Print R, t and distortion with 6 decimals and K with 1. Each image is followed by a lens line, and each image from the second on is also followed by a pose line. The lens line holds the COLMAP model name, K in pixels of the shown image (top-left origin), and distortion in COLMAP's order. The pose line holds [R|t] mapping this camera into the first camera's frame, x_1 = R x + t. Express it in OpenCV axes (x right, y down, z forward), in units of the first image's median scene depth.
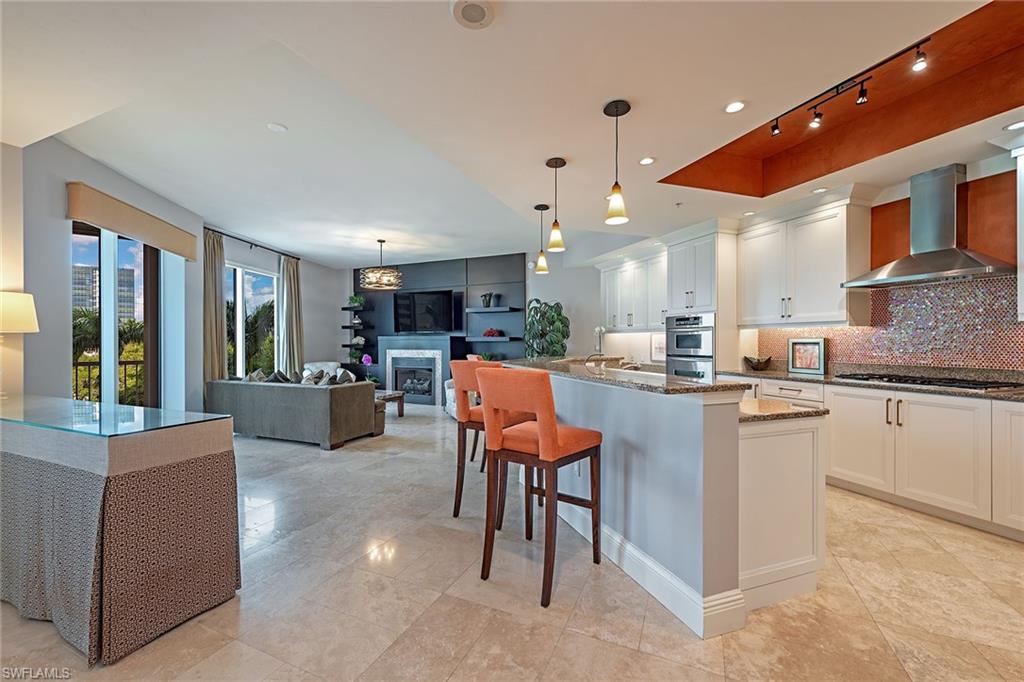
lens RADIAL K [[447.6, 0, 512.0], [0, 447.6, 341.0], [0, 0, 1]] dist [0.011864, -0.000079]
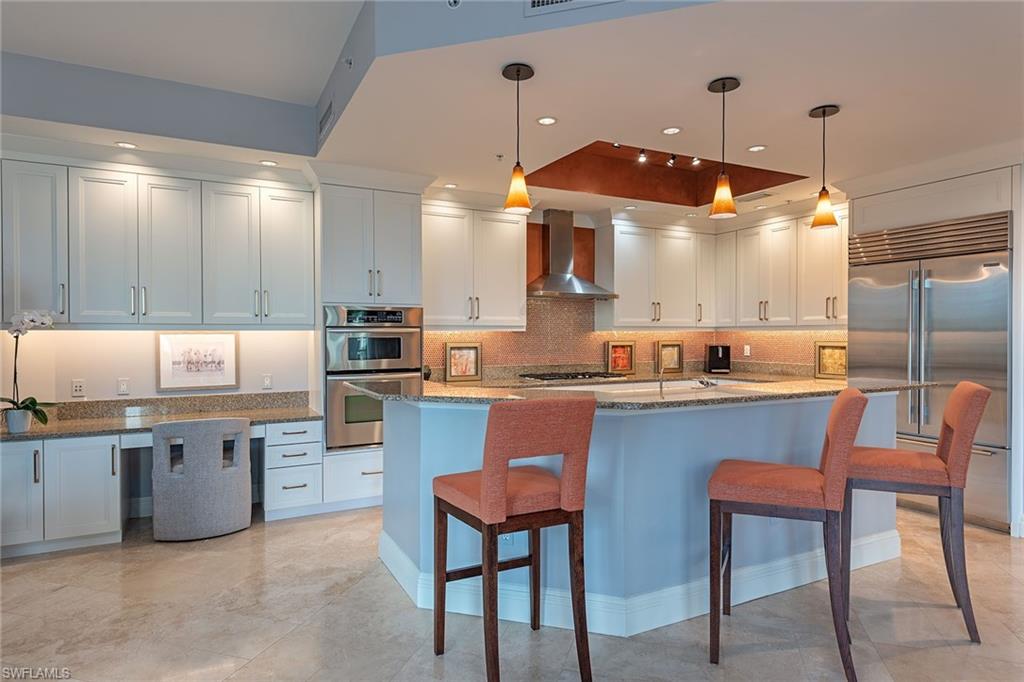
lens RADIAL K [[588.6, 0, 512.0], [0, 588.6, 341.0], [0, 0, 1]] dist [0.000412, 0.000032]
pose [[-0.145865, -0.003752, 0.989297, -0.539021], [0.005762, 0.999973, 0.004642, -0.014085], [-0.989288, 0.006377, -0.145840, 1.083065]]
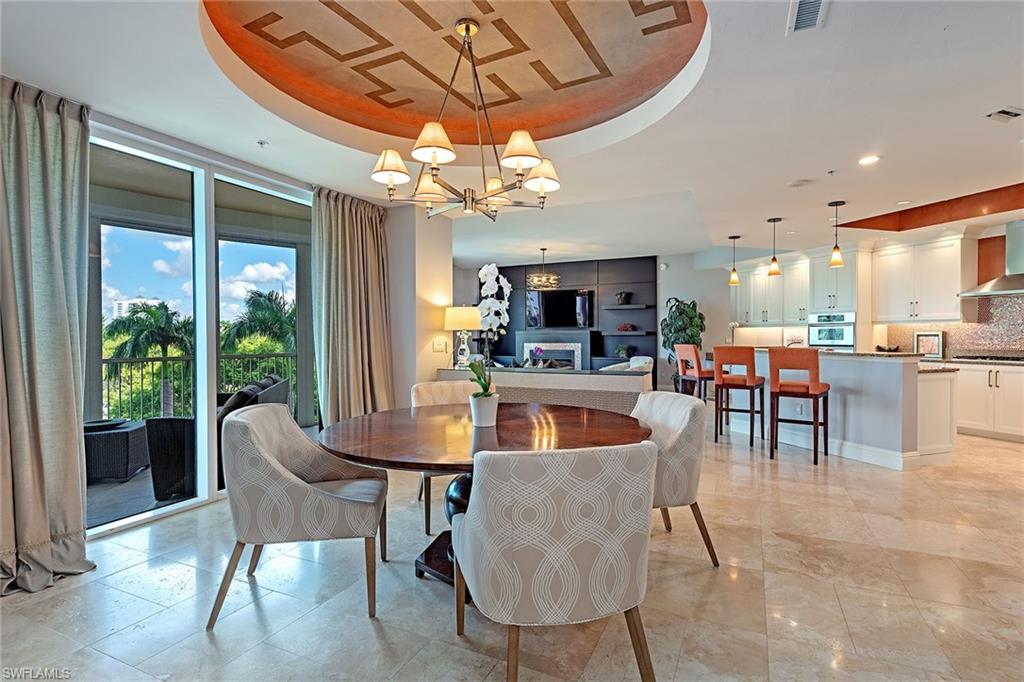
lens RADIAL K [[531.7, 0, 512.0], [0, 531.7, 341.0], [0, 0, 1]] dist [0.000198, 0.000481]
pose [[0.999462, -0.003099, -0.032638, -0.552210], [0.003432, 0.999943, 0.010146, 0.002024], [0.032605, -0.010253, 0.999416, -0.648879]]
